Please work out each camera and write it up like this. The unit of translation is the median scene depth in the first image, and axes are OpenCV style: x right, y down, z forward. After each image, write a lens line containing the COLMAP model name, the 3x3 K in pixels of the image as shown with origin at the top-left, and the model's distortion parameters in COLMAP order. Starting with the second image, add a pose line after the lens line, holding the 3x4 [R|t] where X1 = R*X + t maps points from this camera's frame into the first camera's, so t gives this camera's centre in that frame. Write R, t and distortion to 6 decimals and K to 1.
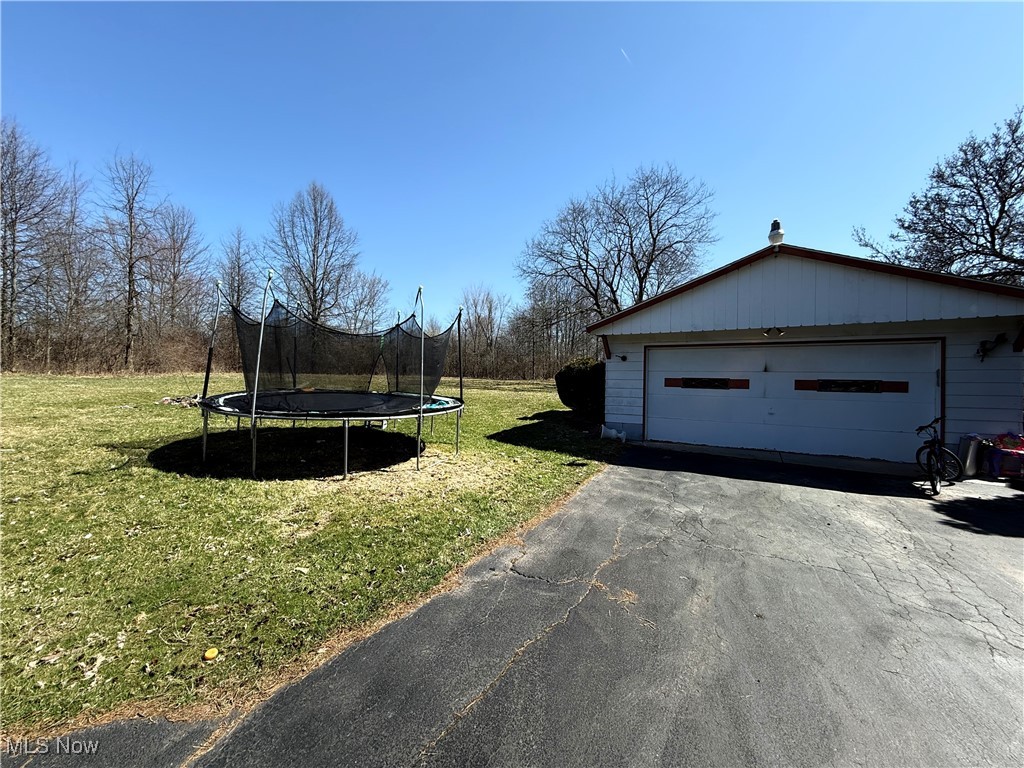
lens RADIAL K [[409.5, 0, 512.0], [0, 409.5, 384.0], [0, 0, 1]] dist [-0.001085, -0.000041]
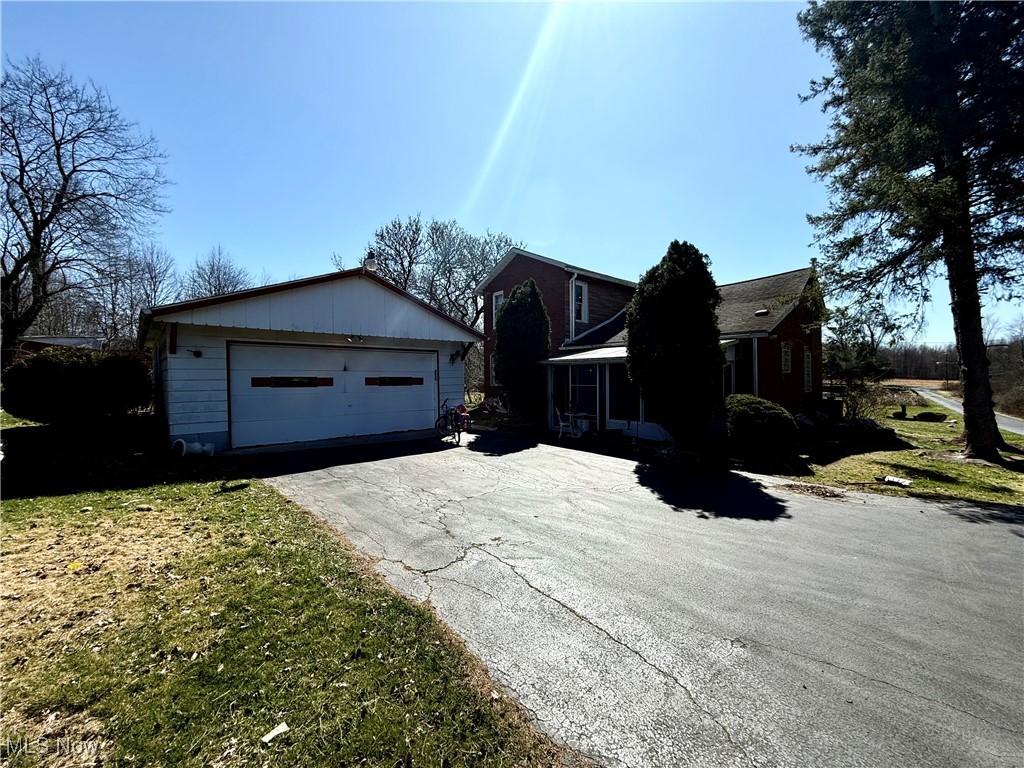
lens RADIAL K [[409.5, 0, 512.0], [0, 409.5, 384.0], [0, 0, 1]] dist [-0.001085, -0.000041]
pose [[0.277326, -0.034376, 0.960161, -0.360061], [0.014499, 0.999396, 0.031592, -0.020968], [-0.960666, 0.005160, 0.277657, 0.191728]]
